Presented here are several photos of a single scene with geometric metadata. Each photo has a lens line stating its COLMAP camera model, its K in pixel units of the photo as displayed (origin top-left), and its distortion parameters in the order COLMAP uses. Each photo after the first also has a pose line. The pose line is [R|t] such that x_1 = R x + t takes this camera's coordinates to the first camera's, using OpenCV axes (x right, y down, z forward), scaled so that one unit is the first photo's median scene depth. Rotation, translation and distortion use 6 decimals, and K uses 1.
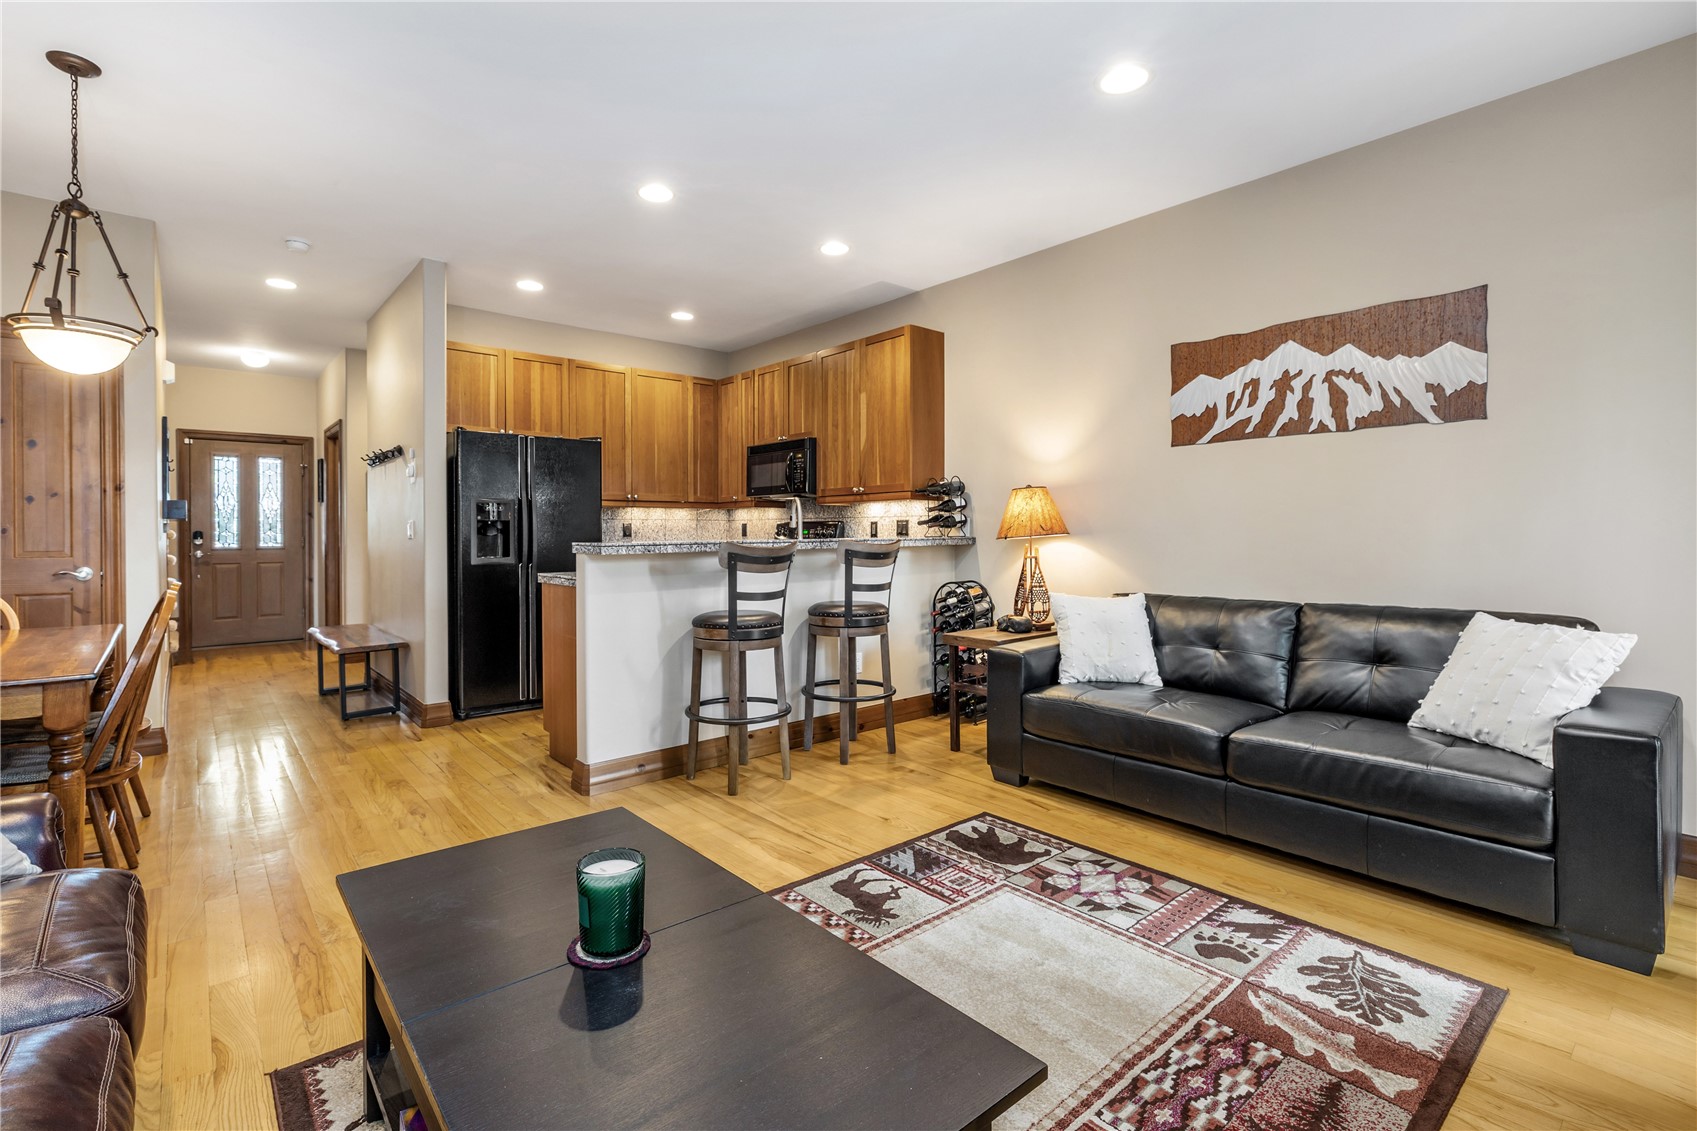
lens RADIAL K [[762.8, 0, 795.9], [0, 762.8, 538.1], [0, 0, 1]] dist [-0.005253, 0.002654]
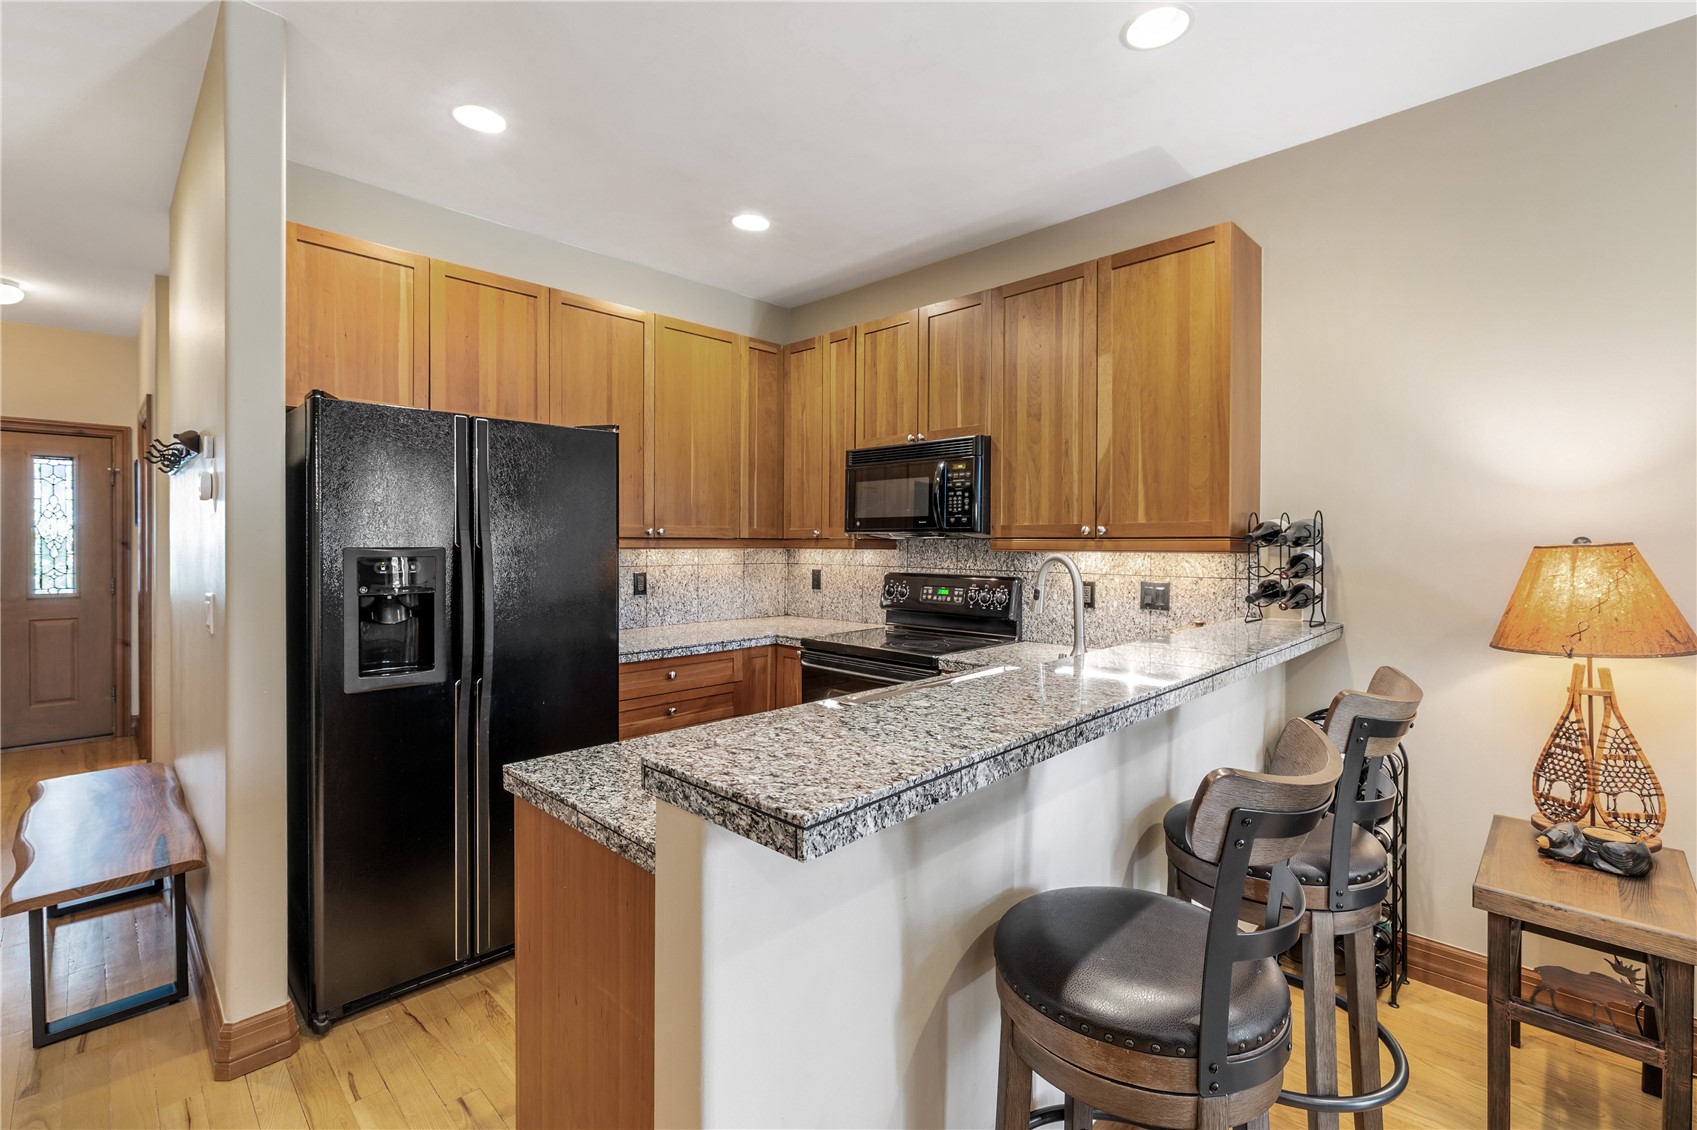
lens RADIAL K [[762.8, 0, 823.1], [0, 762.8, 548.0], [0, 0, 1]] dist [-0.005253, 0.002654]
pose [[0.995337, 0.005380, 0.096306, -0.239606], [-0.005235, 0.999985, -0.001762, -0.069245], [-0.096314, 0.001250, 0.995350, 0.671049]]
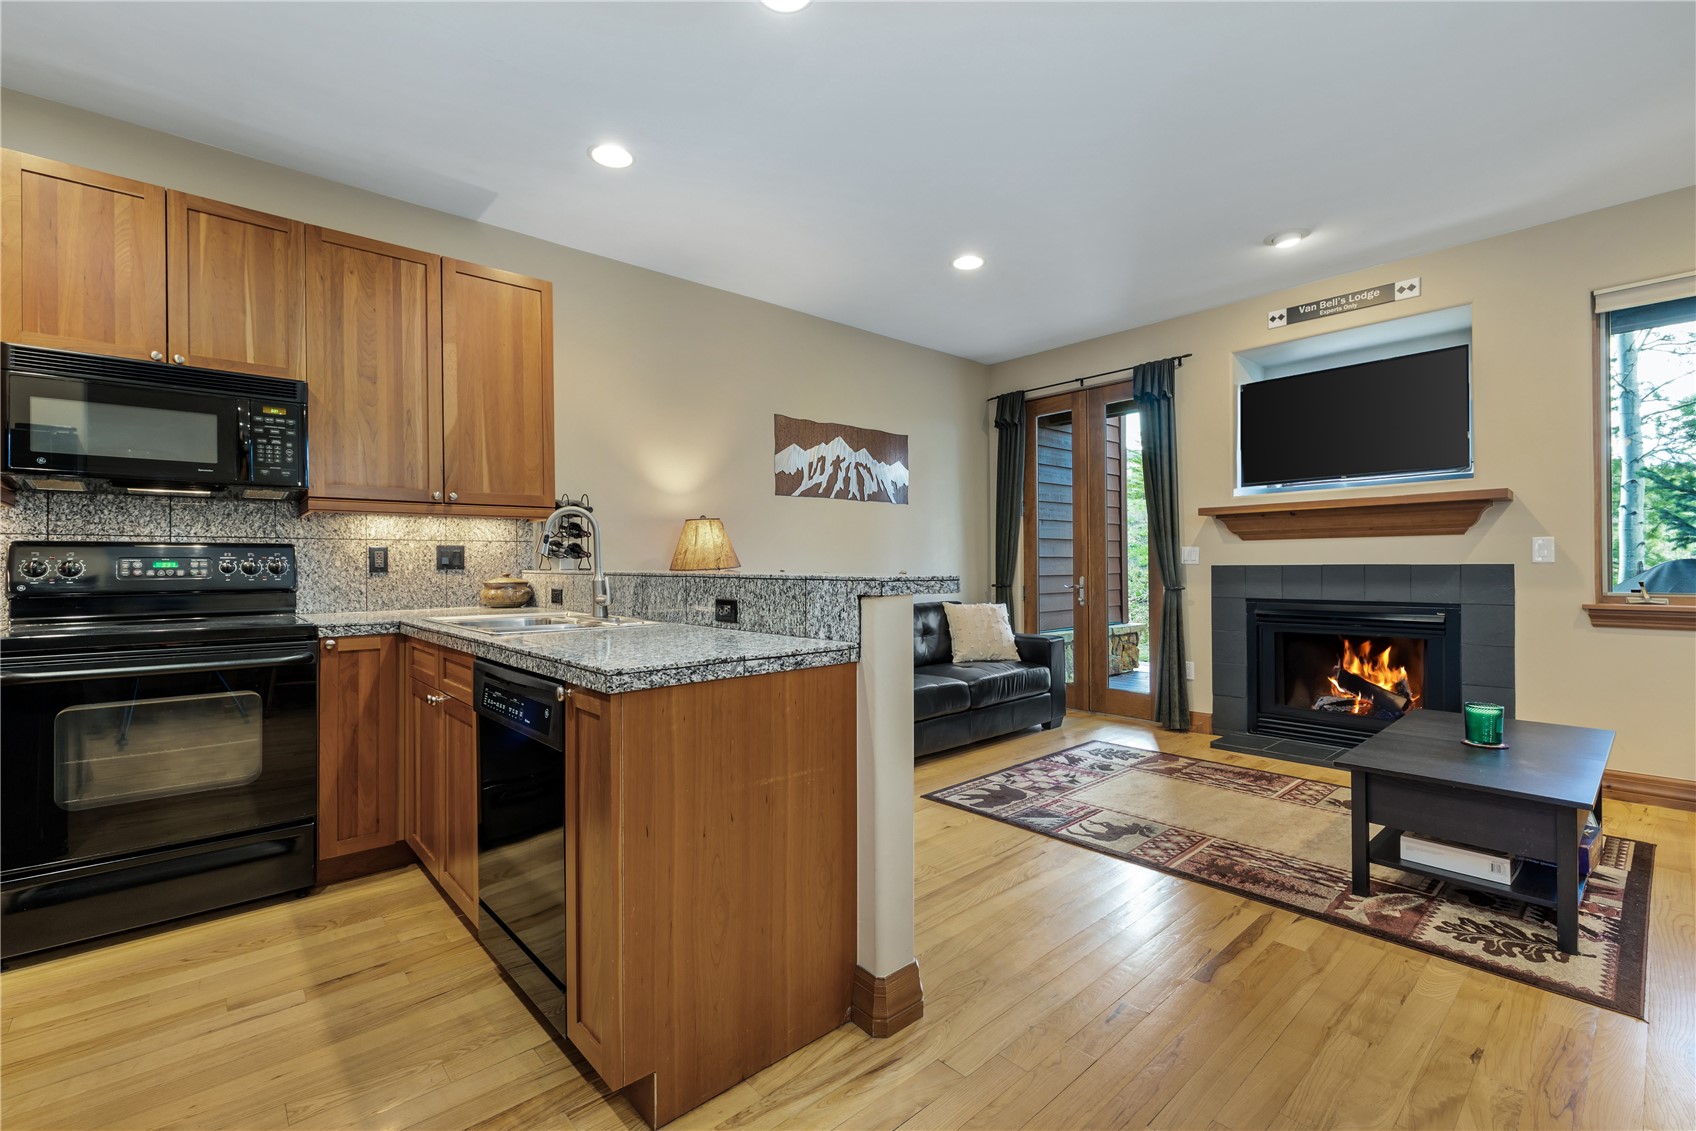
lens RADIAL K [[742.1, 0, 858.8], [0, 742.1, 560.2], [0, 0, 1]] dist [0.000783, -0.000477]
pose [[-0.063761, 0.008843, 0.997926, -0.775988], [0.016297, 0.999837, -0.007819, -0.001430], [-0.997832, 0.015764, -0.063895, 0.999160]]
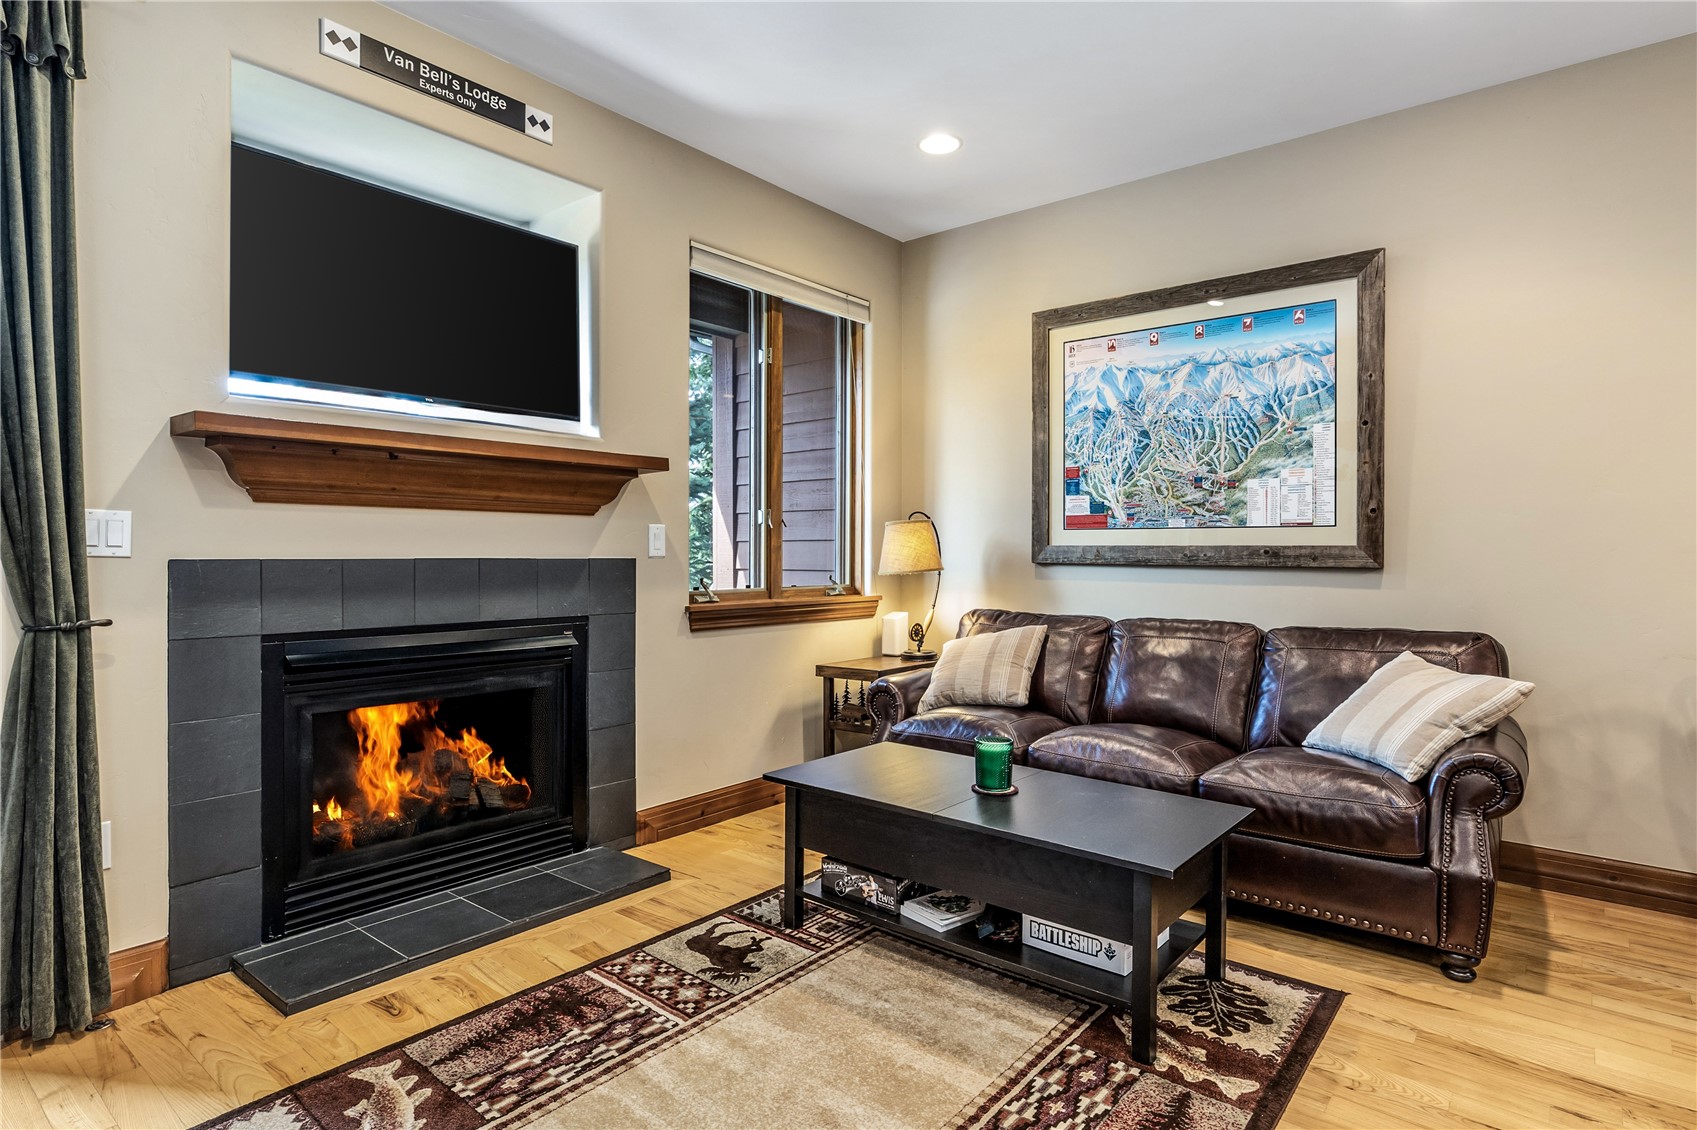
lens RADIAL K [[900.6, 0, 834.1], [0, 900.6, 550.0], [0, 0, 1]] dist [-0.004610, 0.001871]
pose [[-0.980604, -0.002074, -0.195986, 0.176589], [-0.003081, 0.999984, 0.004834, -0.003336], [0.195973, 0.005344, -0.980595, 0.996737]]
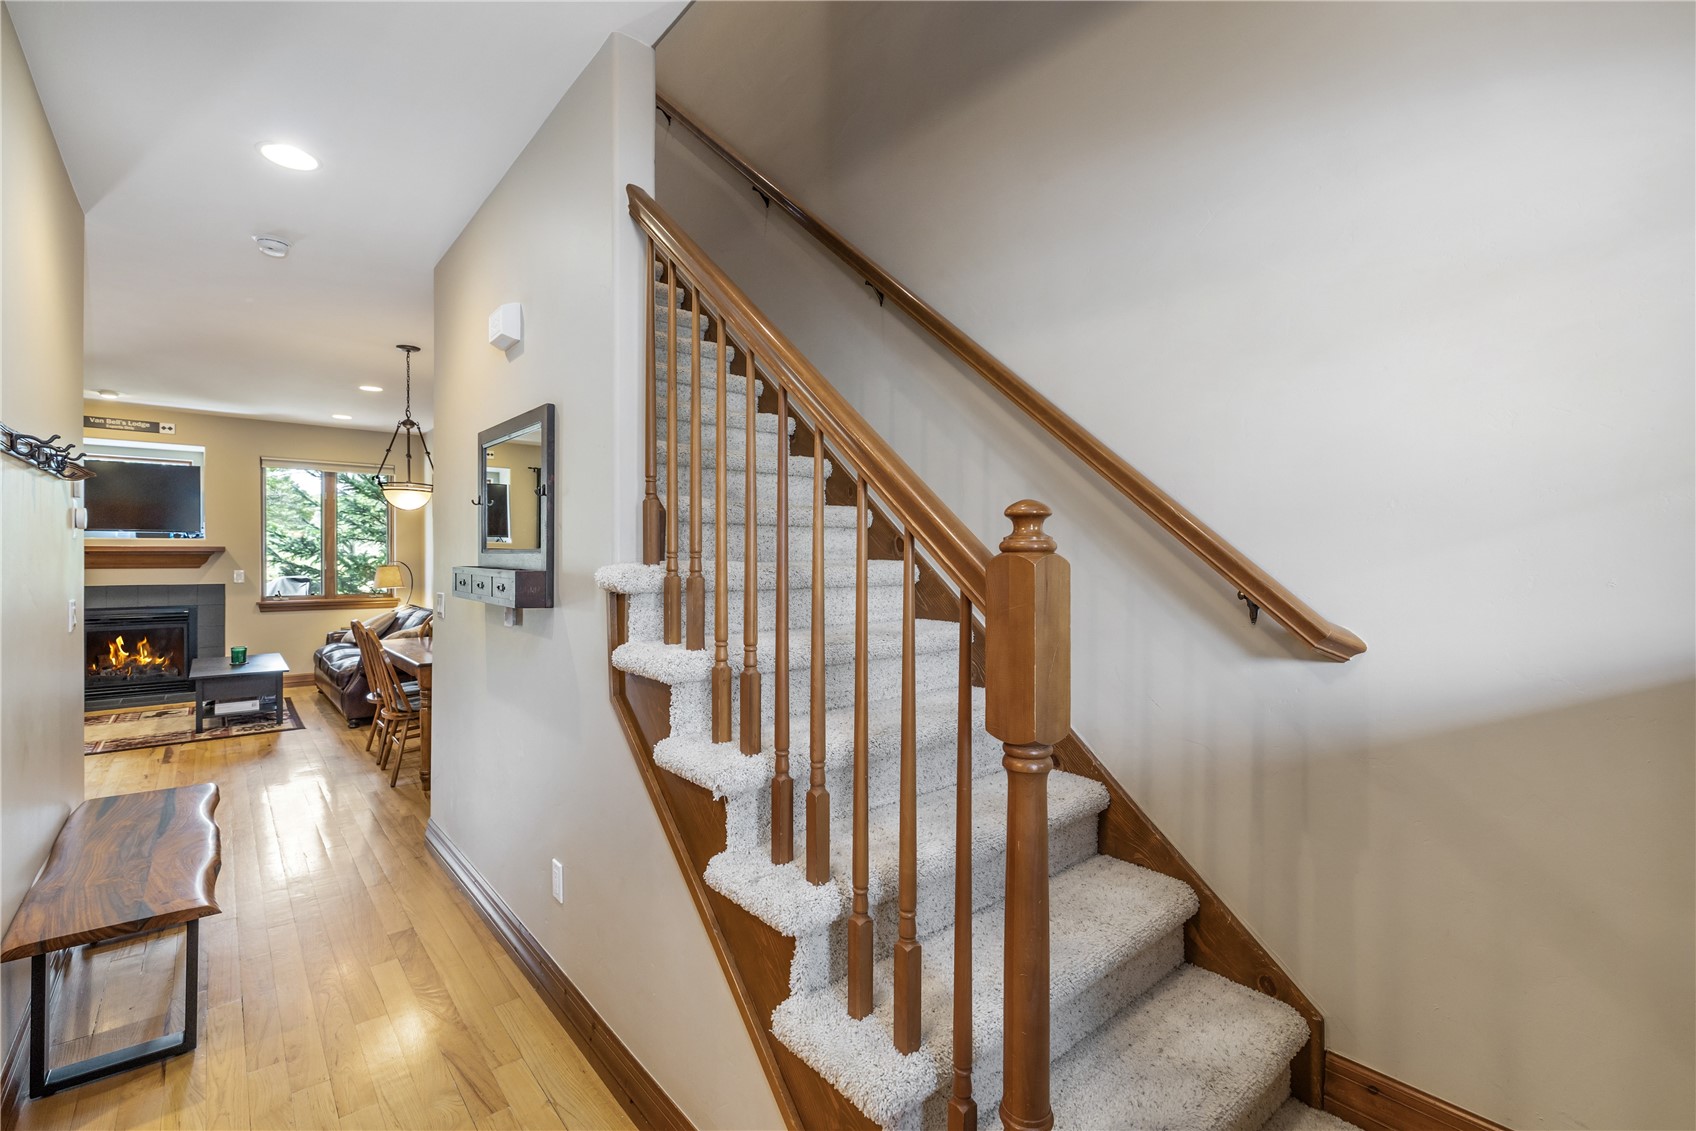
lens RADIAL K [[762.3, 0, 848.9], [0, 762.3, 559.0], [0, 0, 1]] dist [-0.005253, 0.002654]
pose [[-0.999770, 0.002303, -0.021345, -1.480377], [0.002005, 0.999900, 0.013995, -0.083698], [0.021375, 0.013949, -0.999674, 2.157718]]
